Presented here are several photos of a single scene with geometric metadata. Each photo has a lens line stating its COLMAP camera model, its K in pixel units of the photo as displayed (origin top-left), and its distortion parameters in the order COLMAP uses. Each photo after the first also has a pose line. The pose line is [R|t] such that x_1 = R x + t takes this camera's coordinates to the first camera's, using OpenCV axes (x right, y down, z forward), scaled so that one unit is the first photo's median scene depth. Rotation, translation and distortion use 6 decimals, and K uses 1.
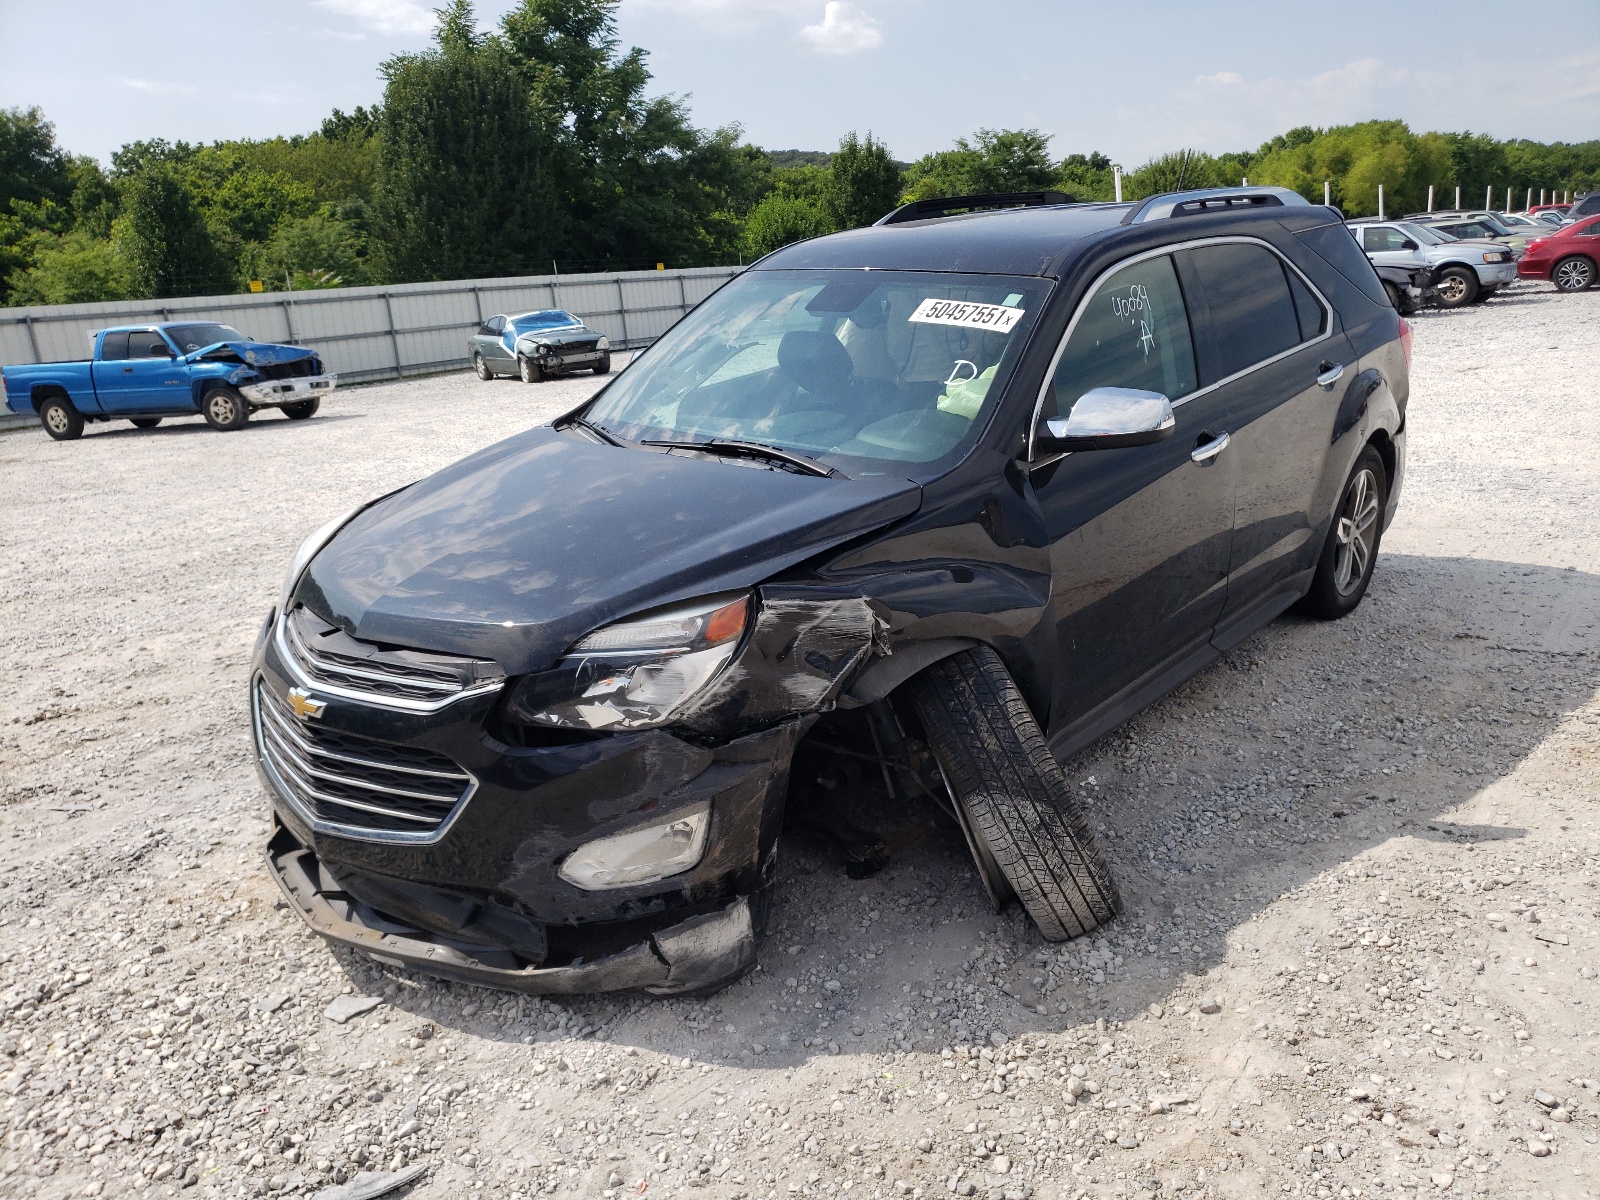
lens RADIAL K [[1218.9, 0, 800.0], [0, 1218.9, 600.0], [0, 0, 1]] dist [-0.000084, -0.087971]
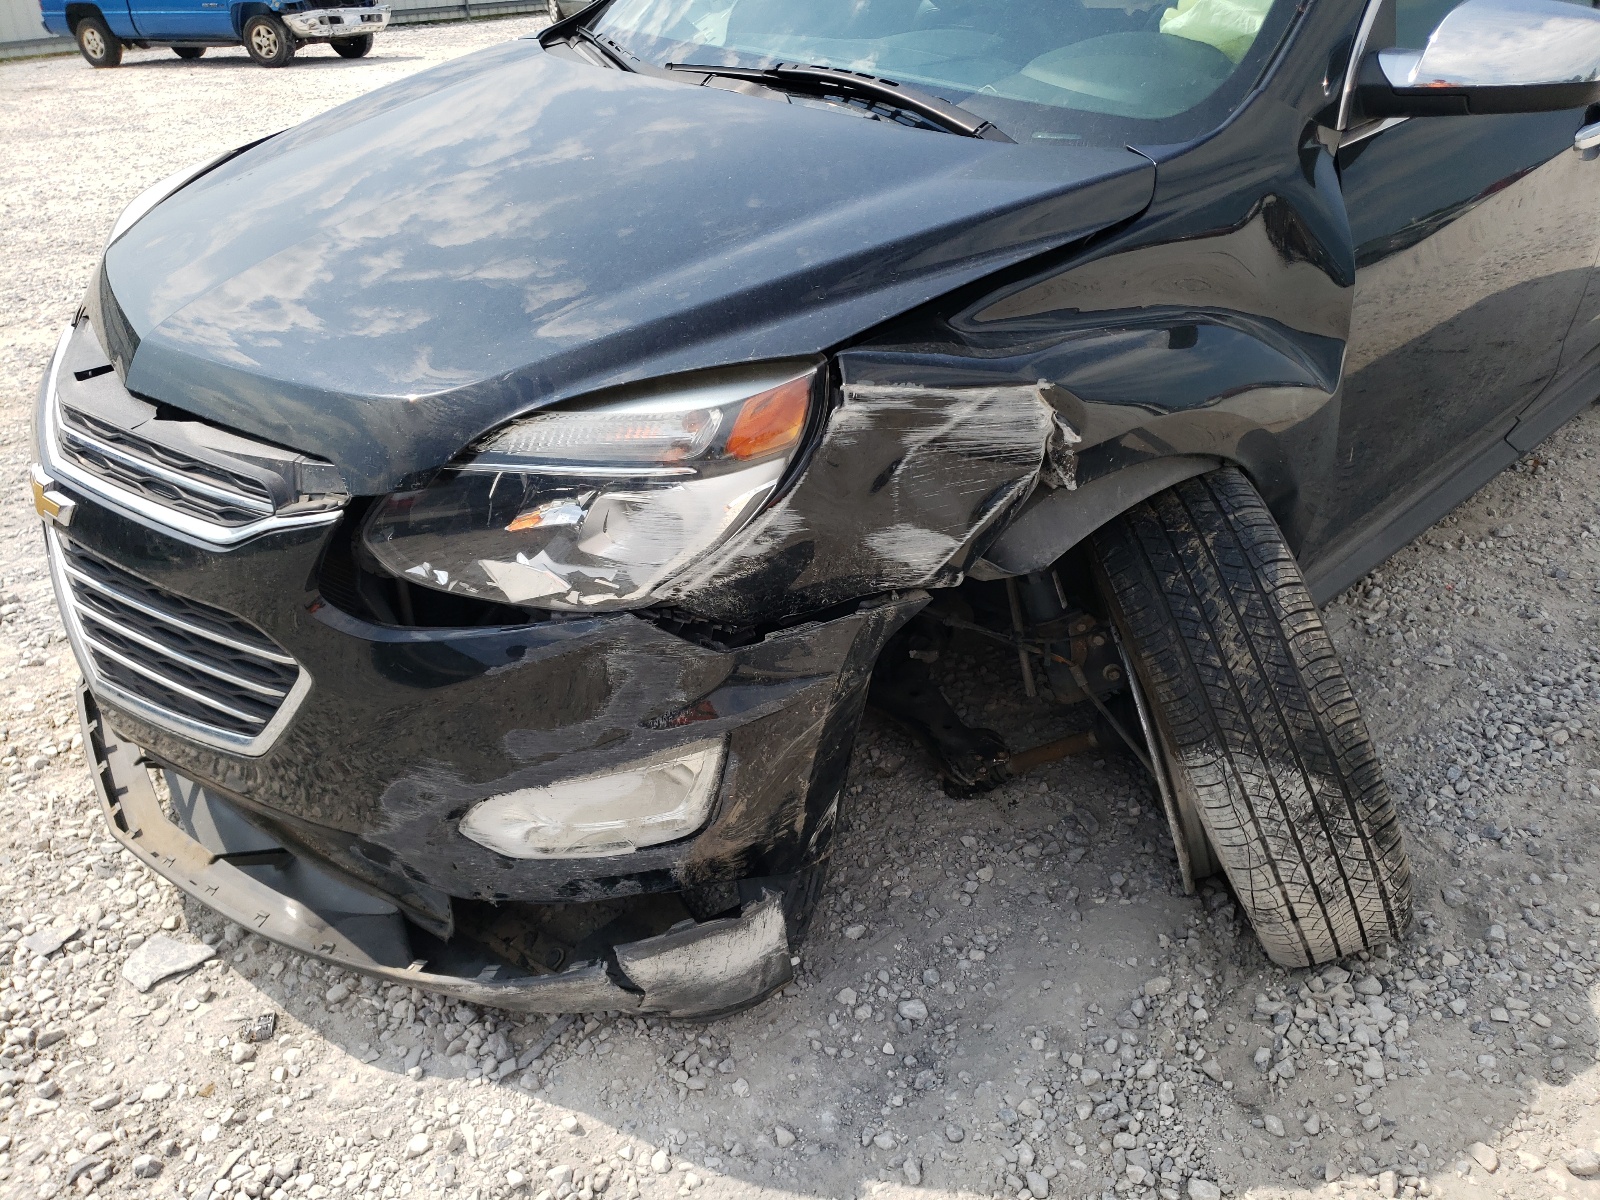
lens RADIAL K [[1225.6, 0, 793.3], [0, 1225.6, 596.0], [0, 0, 1]] dist [0.013128, -0.009733]
pose [[0.995618, 0.075316, -0.055435, -0.015384], [-0.059683, 0.968094, 0.243375, -0.034321], [0.071996, -0.238999, 0.968347, 0.458631]]
